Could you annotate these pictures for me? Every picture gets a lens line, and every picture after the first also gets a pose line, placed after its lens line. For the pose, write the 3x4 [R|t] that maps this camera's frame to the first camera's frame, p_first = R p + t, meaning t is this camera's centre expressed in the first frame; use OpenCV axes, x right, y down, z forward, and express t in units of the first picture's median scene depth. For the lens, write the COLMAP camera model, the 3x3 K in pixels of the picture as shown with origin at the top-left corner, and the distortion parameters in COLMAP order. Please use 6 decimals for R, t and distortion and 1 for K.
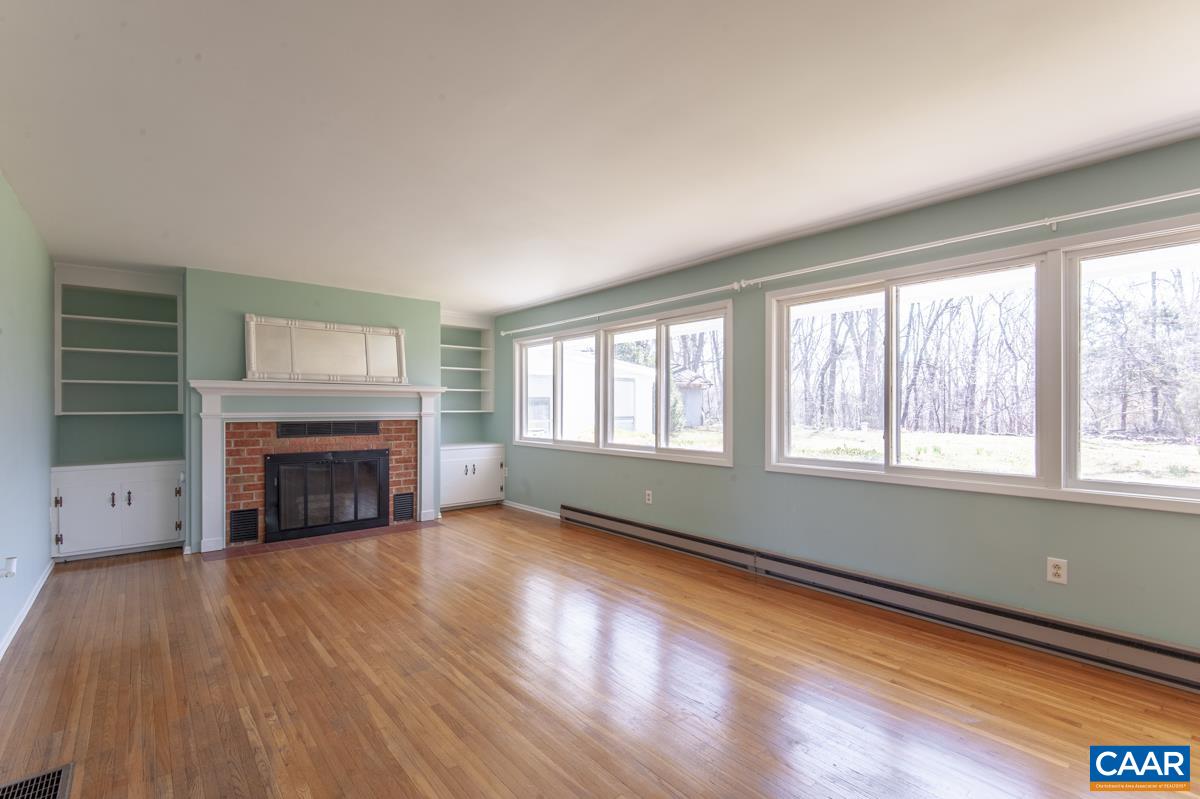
lens RADIAL K [[531.8, 0, 600.0], [0, 531.8, 399.5], [0, 0, 1]] dist [-0.000634, -0.000247]
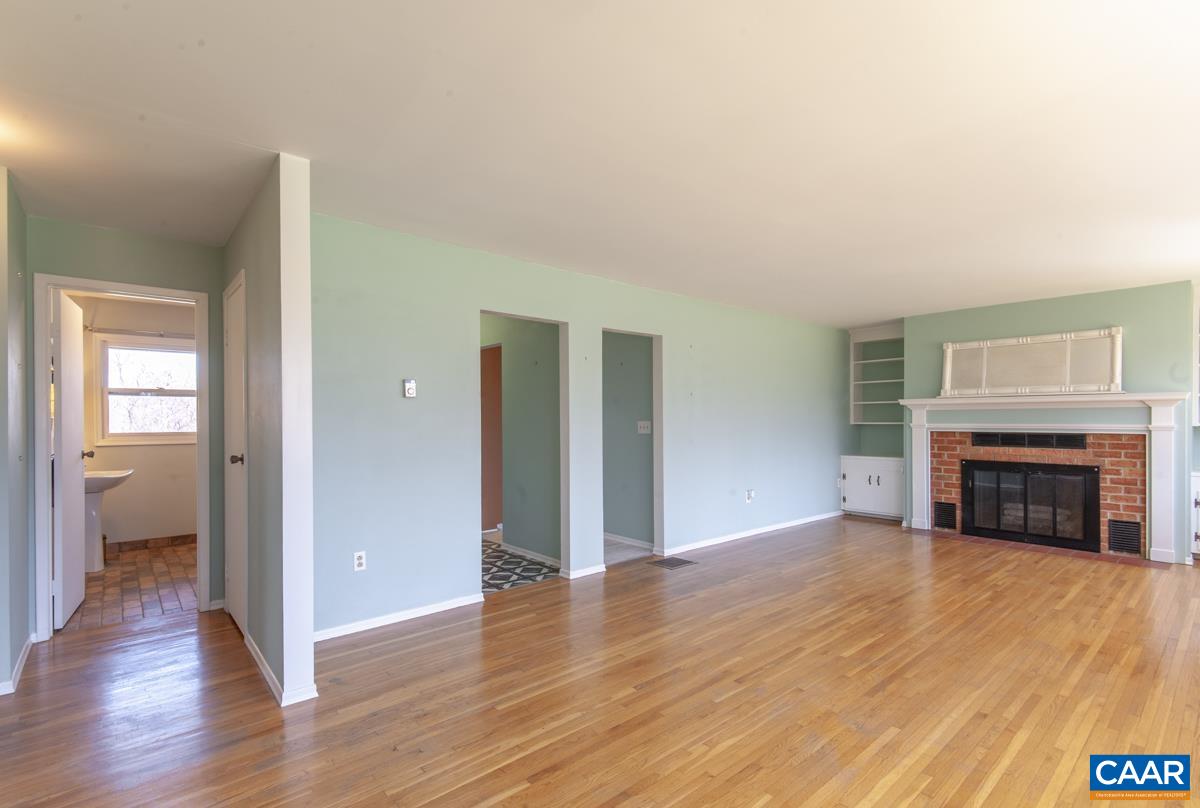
lens RADIAL K [[546.9, 0, 601.4], [0, 546.9, 421.6], [0, 0, 1]] dist [0.000310, -0.000723]
pose [[0.020741, 0.004374, -0.999775, 0.571284], [0.017349, 0.999838, 0.004734, 0.000334], [0.999634, -0.017443, 0.020662, 0.182166]]
